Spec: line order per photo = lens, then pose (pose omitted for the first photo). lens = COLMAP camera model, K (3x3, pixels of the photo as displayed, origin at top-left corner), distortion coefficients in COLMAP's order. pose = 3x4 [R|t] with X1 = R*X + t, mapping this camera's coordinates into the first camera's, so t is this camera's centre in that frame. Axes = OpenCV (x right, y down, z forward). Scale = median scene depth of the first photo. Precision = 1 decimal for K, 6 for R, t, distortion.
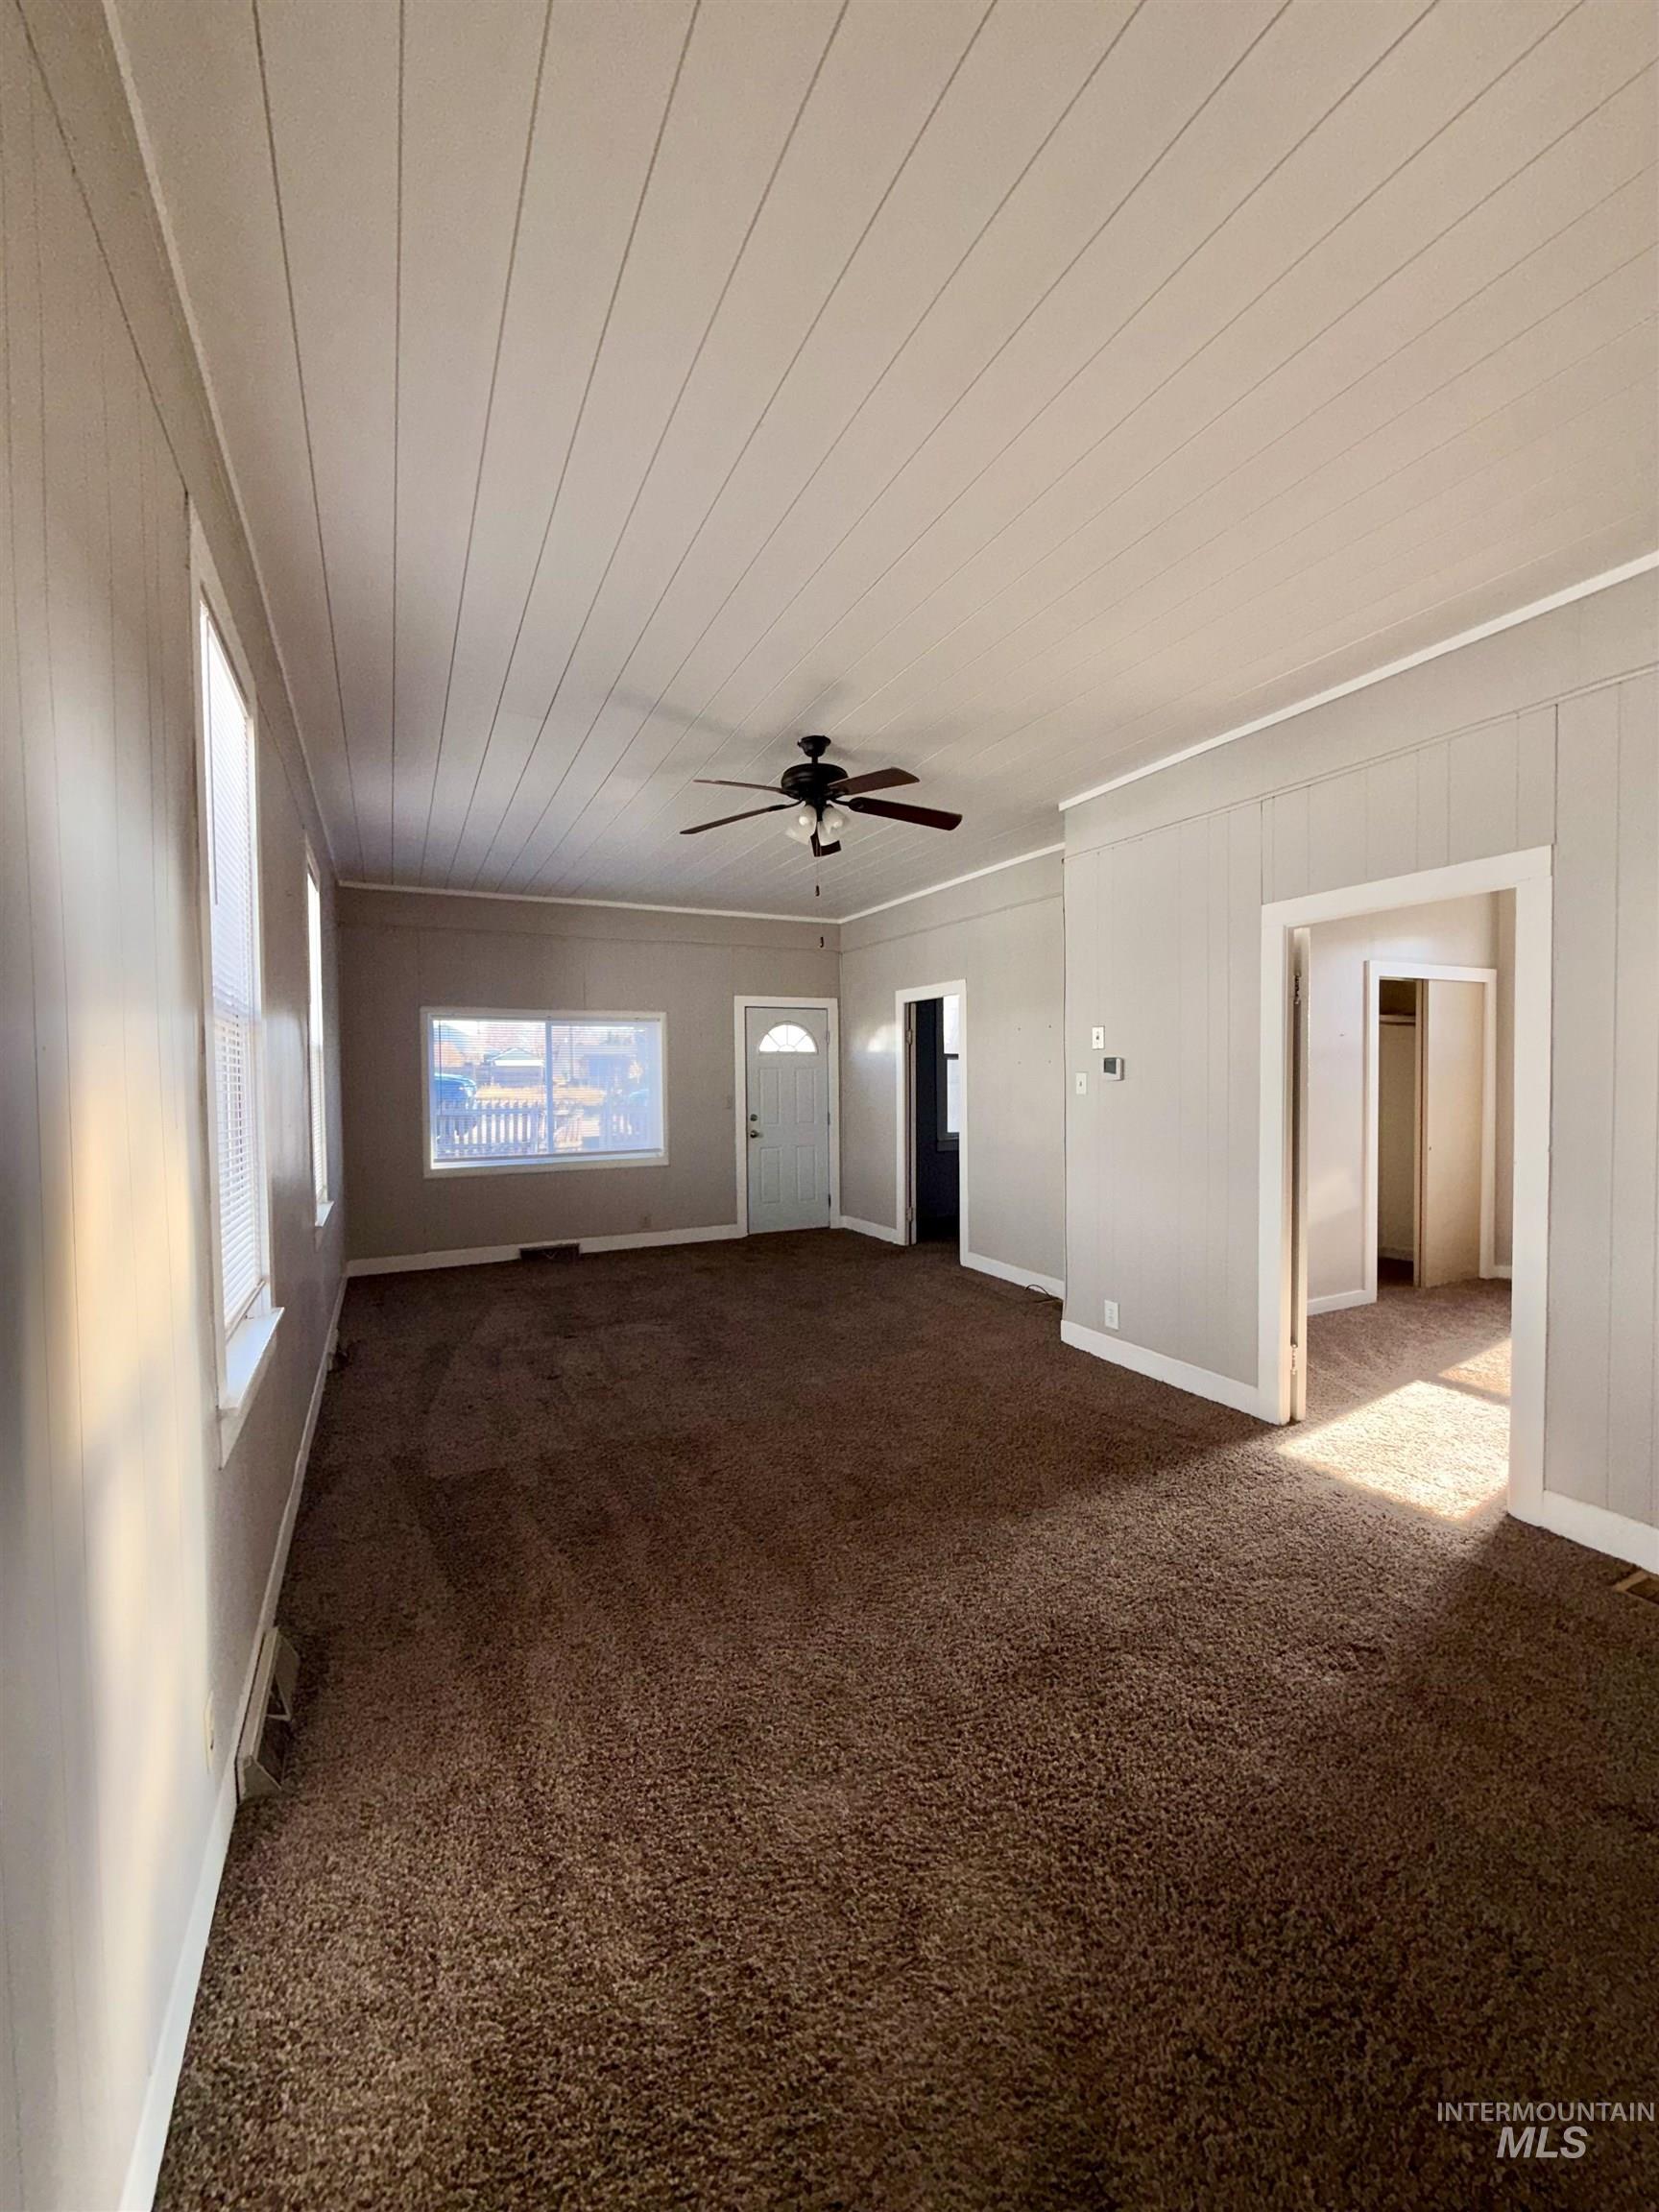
lens RADIAL K [[885.4, 0, 825.3], [0, 885.4, 1098.2], [0, 0, 1]] dist [-0.002403, 0.000068]
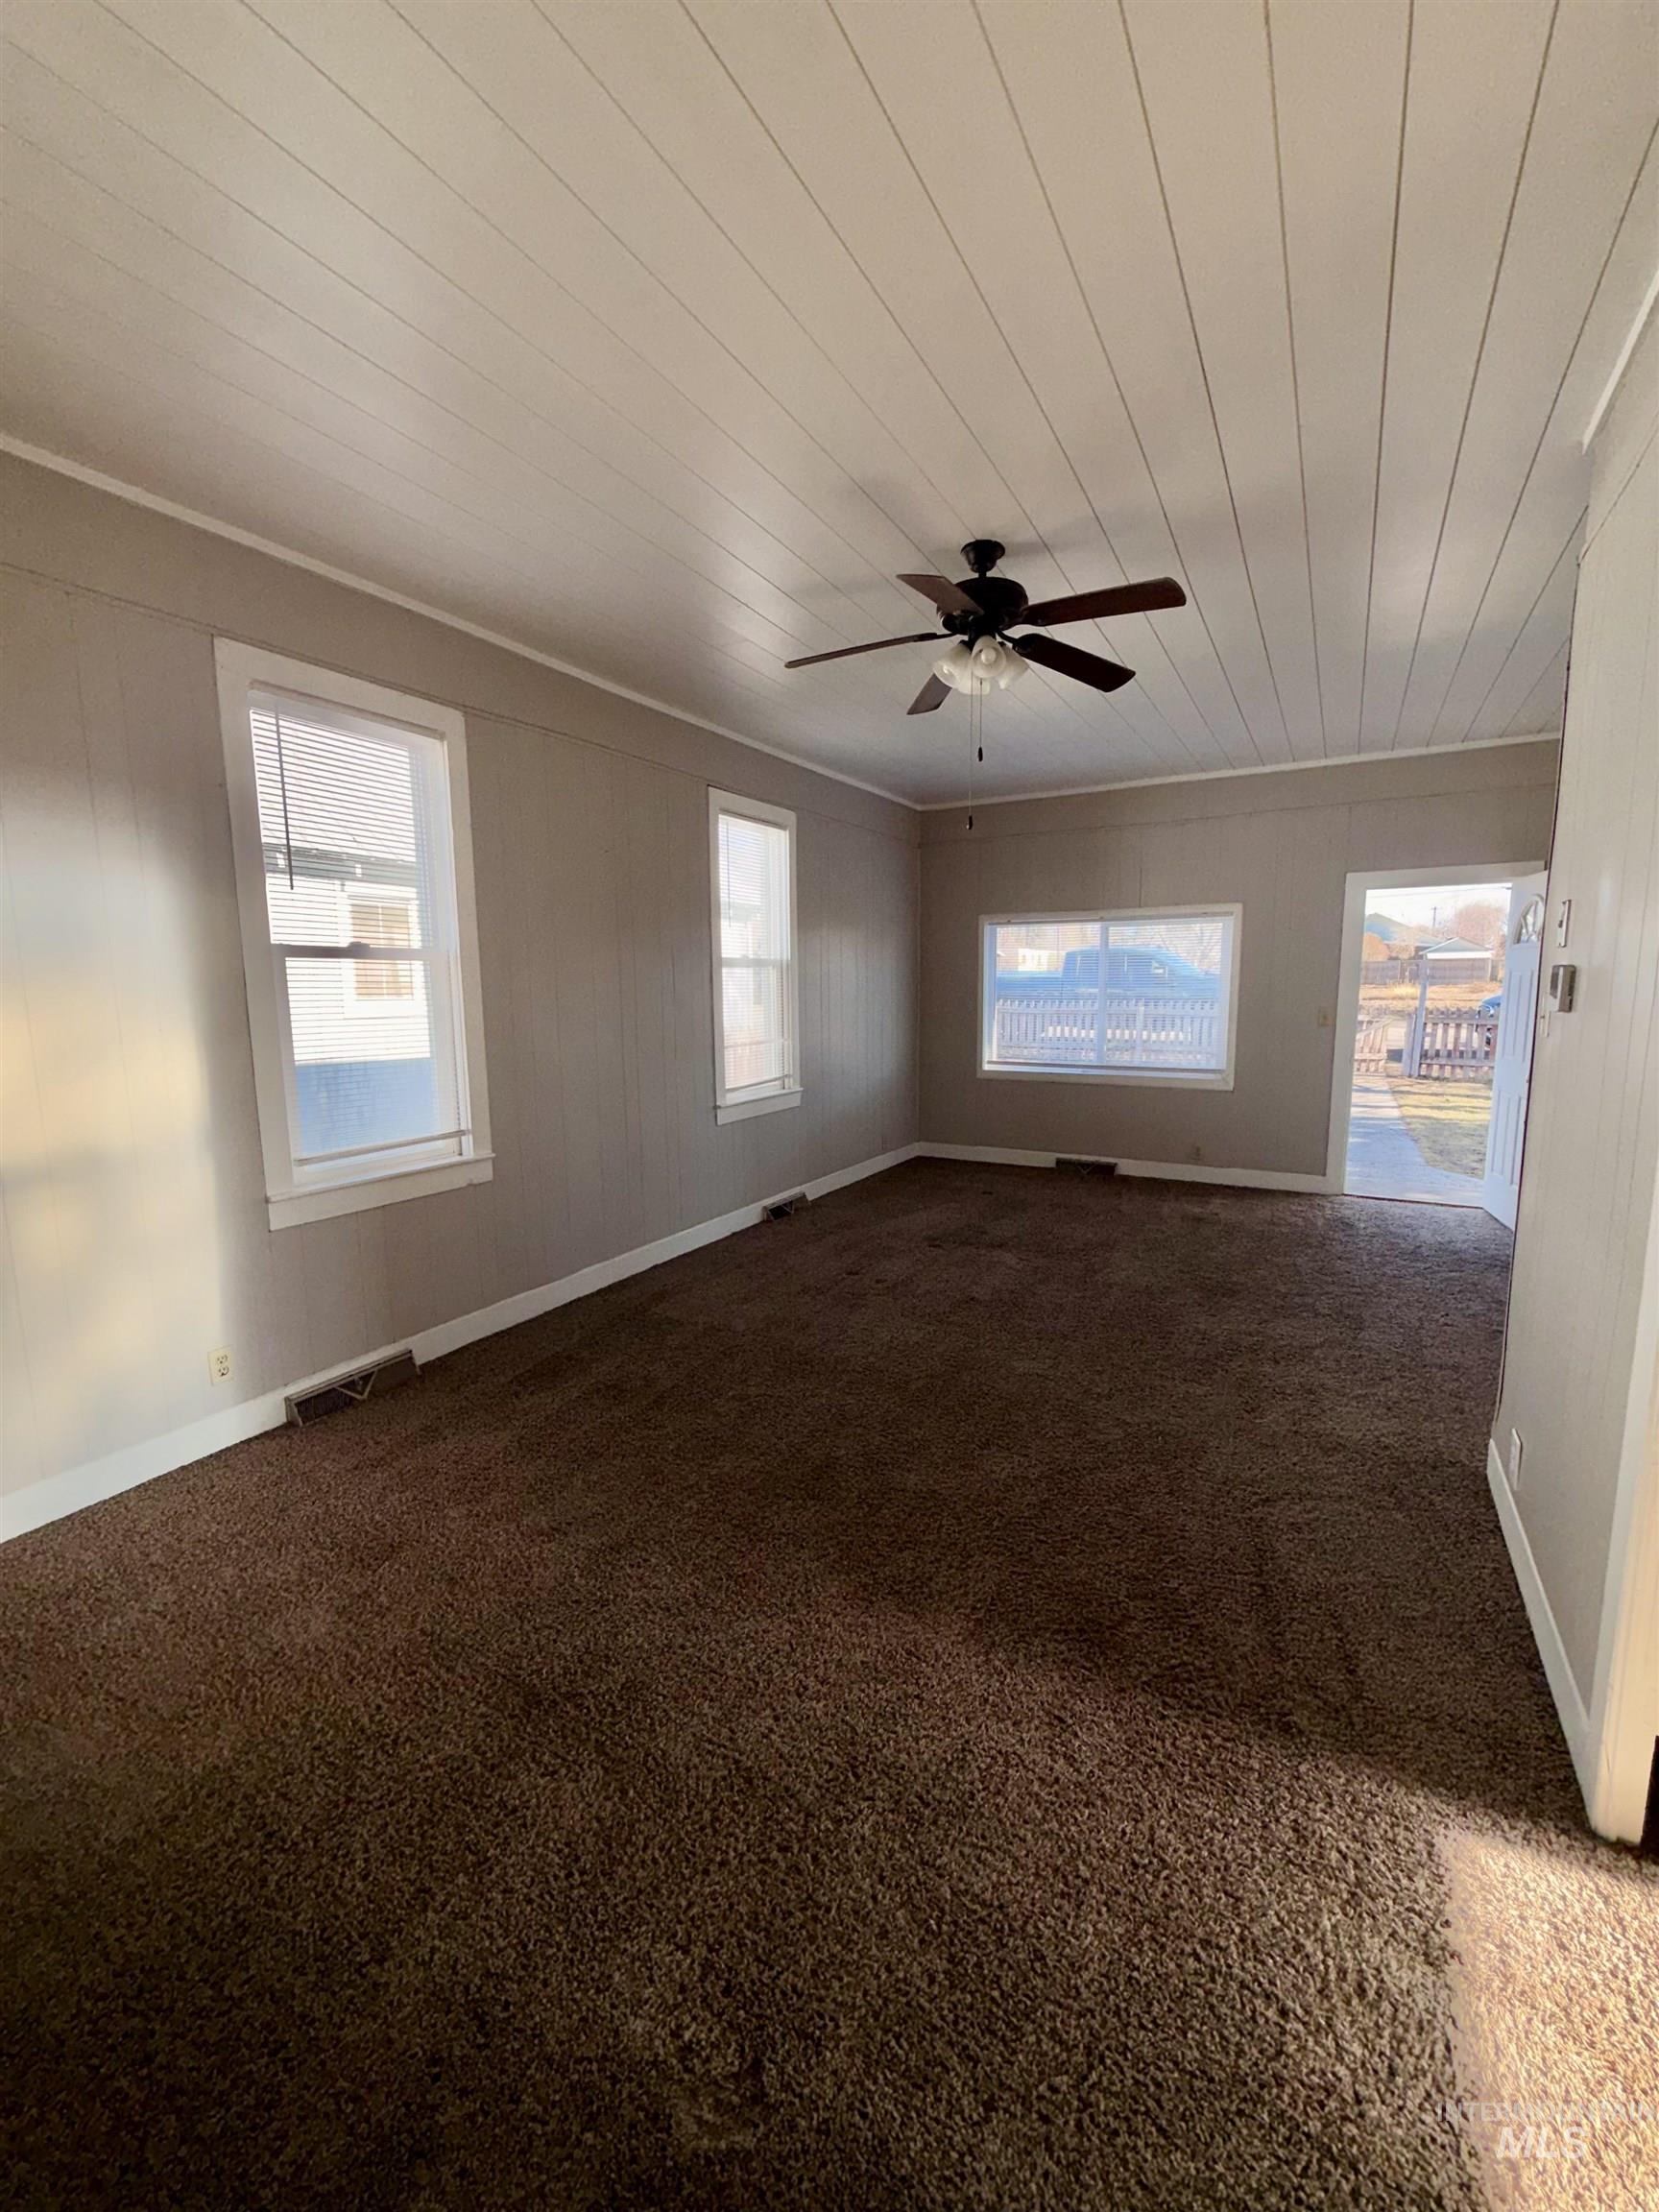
lens RADIAL K [[885.4, 0, 825.3], [0, 885.4, 1098.2], [0, 0, 1]] dist [-0.002403, 0.000068]
pose [[0.553640, 0.117666, -0.824401, 0.600222], [-0.018920, 0.991489, 0.128808, -0.034771], [0.832541, -0.055715, 0.551154, 0.451858]]
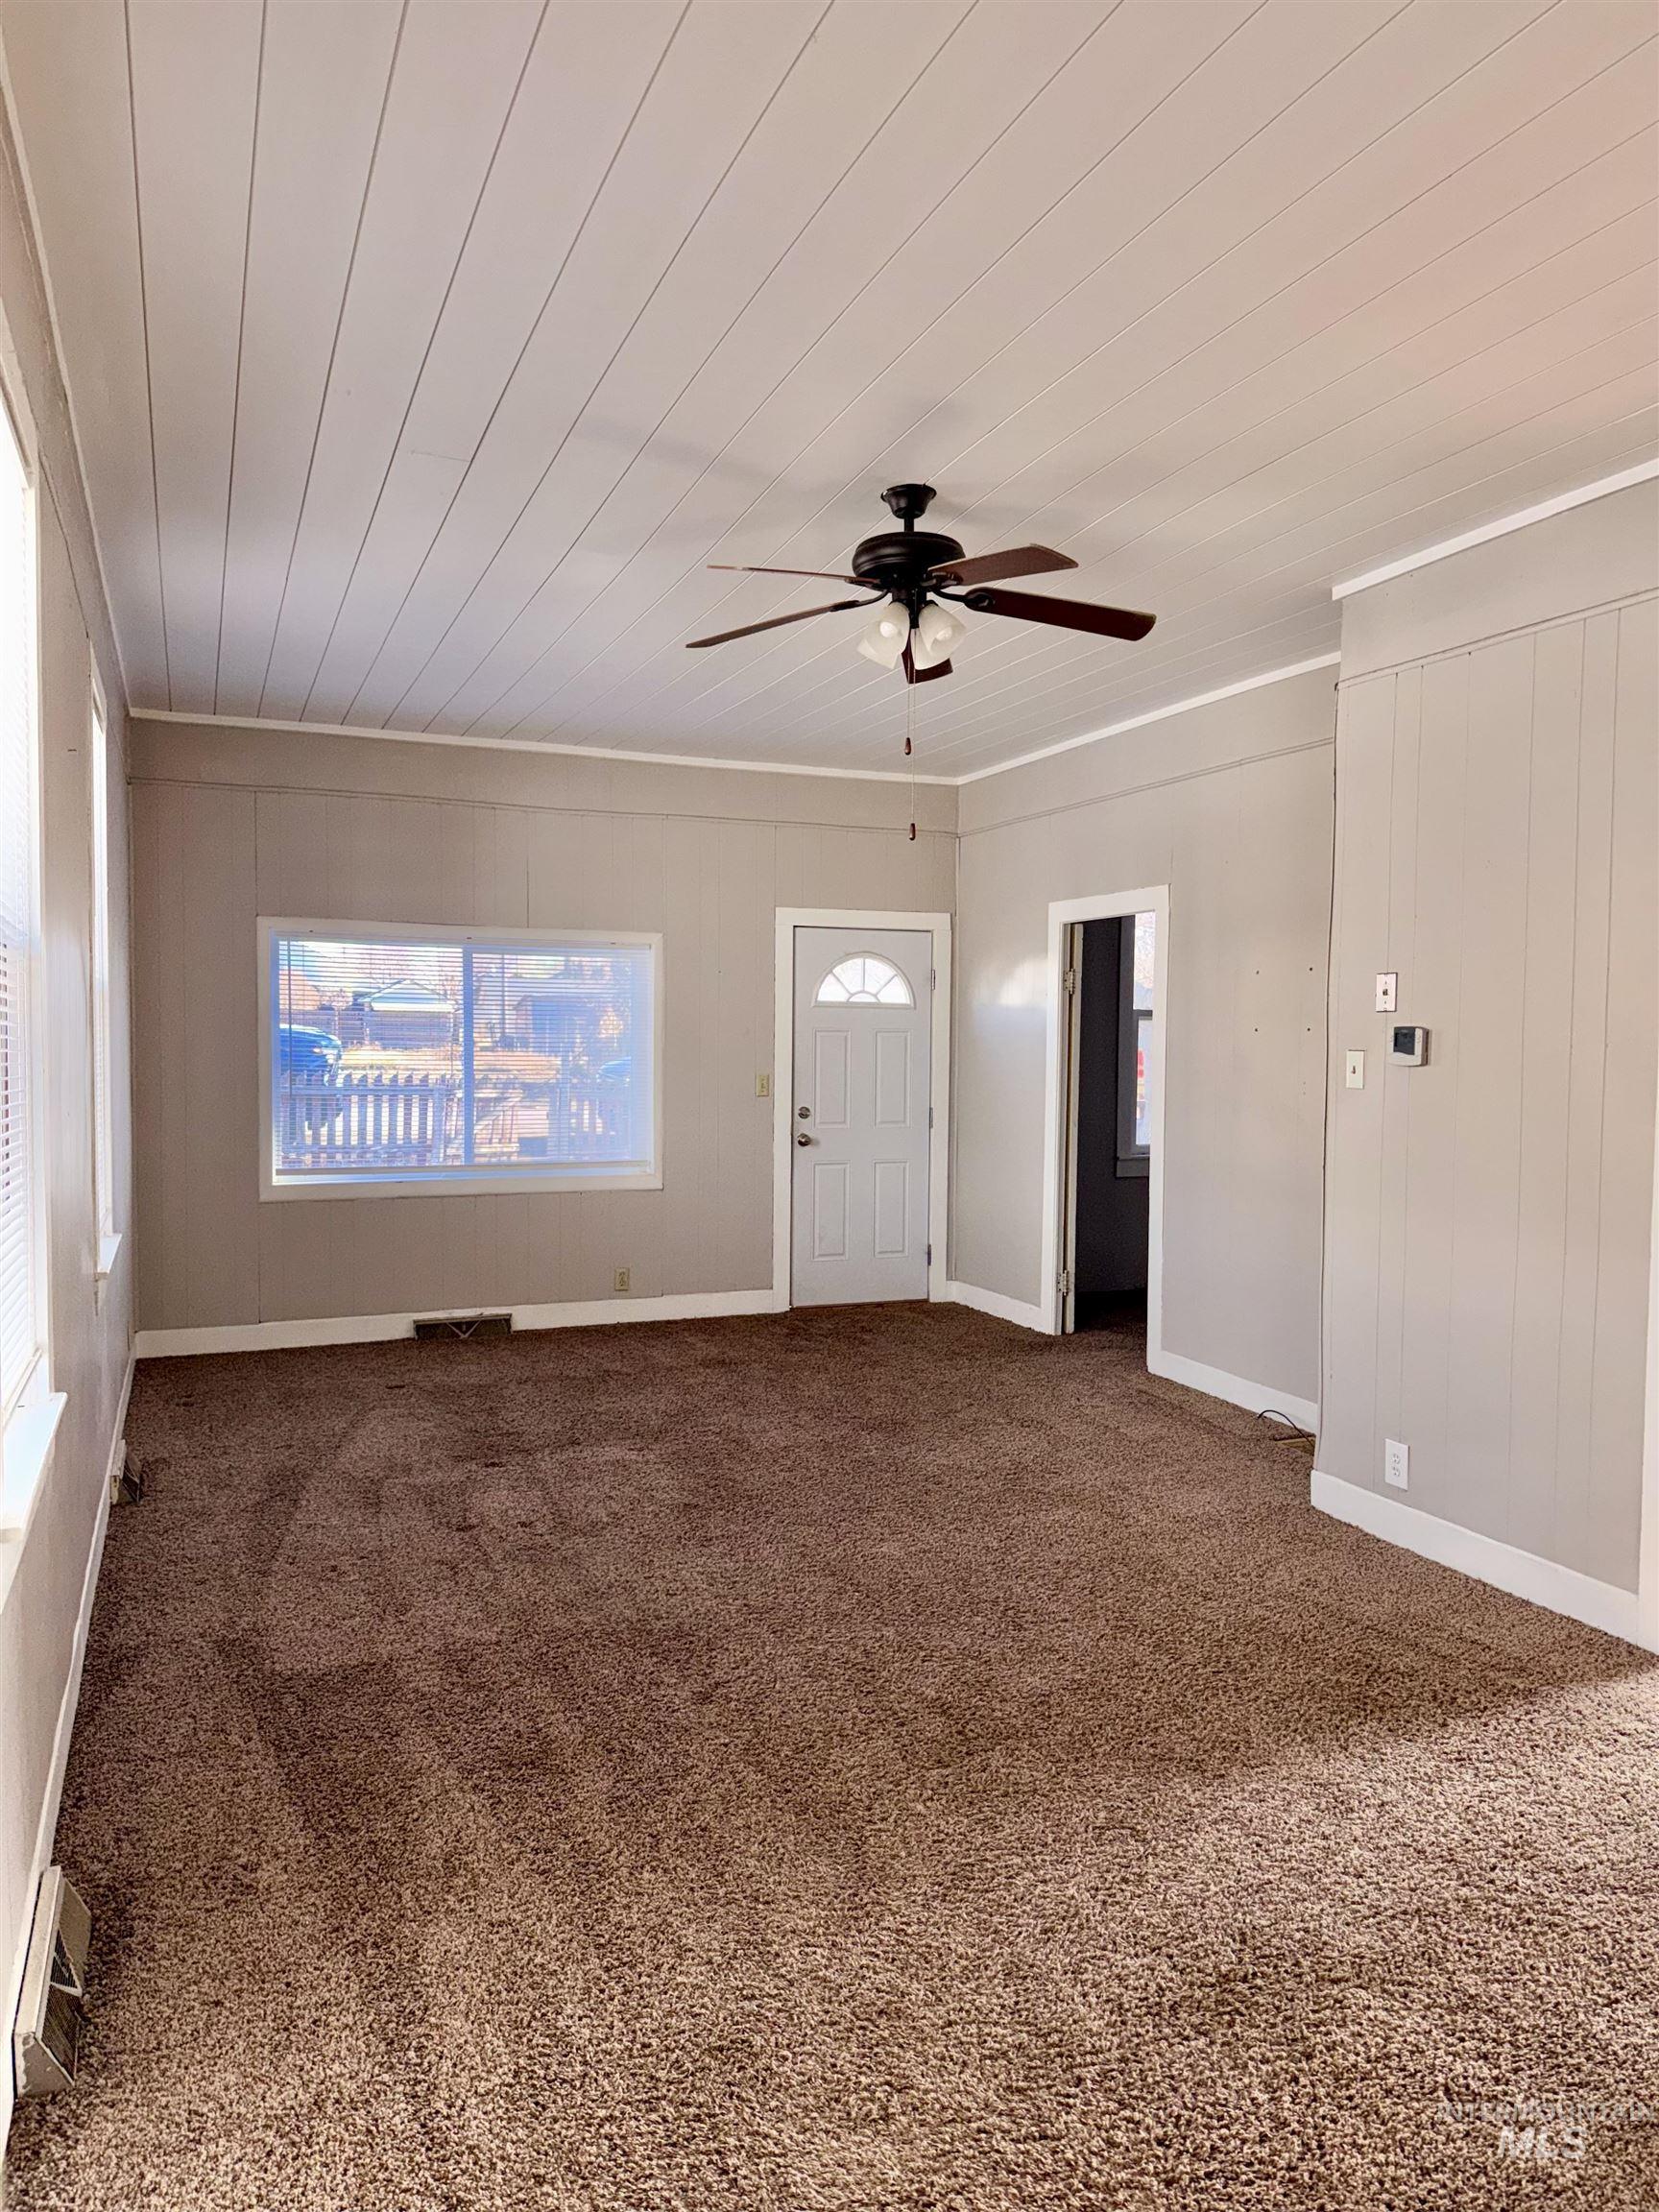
lens RADIAL K [[1547.7, 0, 827.6], [0, 1547.7, 1107.1], [0, 0, 1]] dist [0.049913, -0.062148]
pose [[0.997271, 0.022916, -0.070179, 0.016434], [-0.021531, 0.999559, 0.020428, -0.006907], [0.070616, -0.018861, 0.997325, -0.070154]]
